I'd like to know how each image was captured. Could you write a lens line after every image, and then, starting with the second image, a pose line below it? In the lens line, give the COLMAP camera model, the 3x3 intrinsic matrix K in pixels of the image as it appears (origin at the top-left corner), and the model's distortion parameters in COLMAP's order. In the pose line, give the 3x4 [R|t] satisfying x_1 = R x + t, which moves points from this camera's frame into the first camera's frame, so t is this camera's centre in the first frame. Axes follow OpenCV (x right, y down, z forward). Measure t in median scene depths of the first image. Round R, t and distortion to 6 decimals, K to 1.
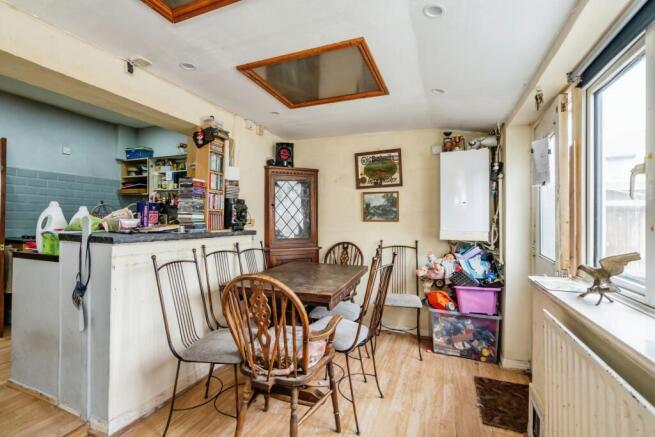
lens RADIAL K [[299.1, 0, 327.5], [0, 299.1, 218.5], [0, 0, 1]] dist [0.000951, 0.000542]
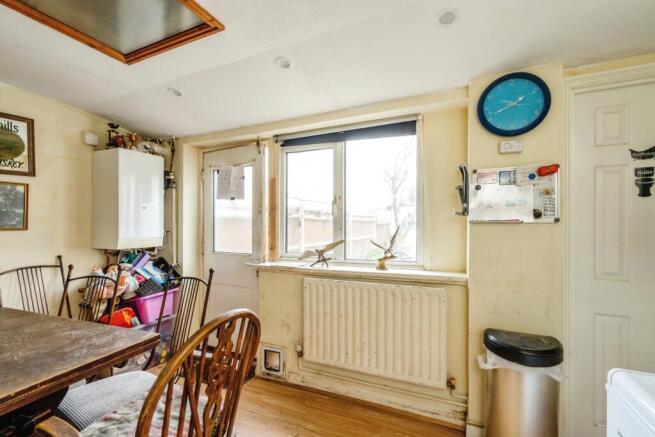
lens RADIAL K [[291.0, 0, 326.9], [0, 291.0, 224.7], [0, 0, 1]] dist [-0.001468, -0.000181]
pose [[0.043372, -0.011127, 0.998997, -0.437065], [-0.000432, 0.999938, 0.011157, -0.010239], [-0.999059, -0.000915, 0.043364, 0.376307]]
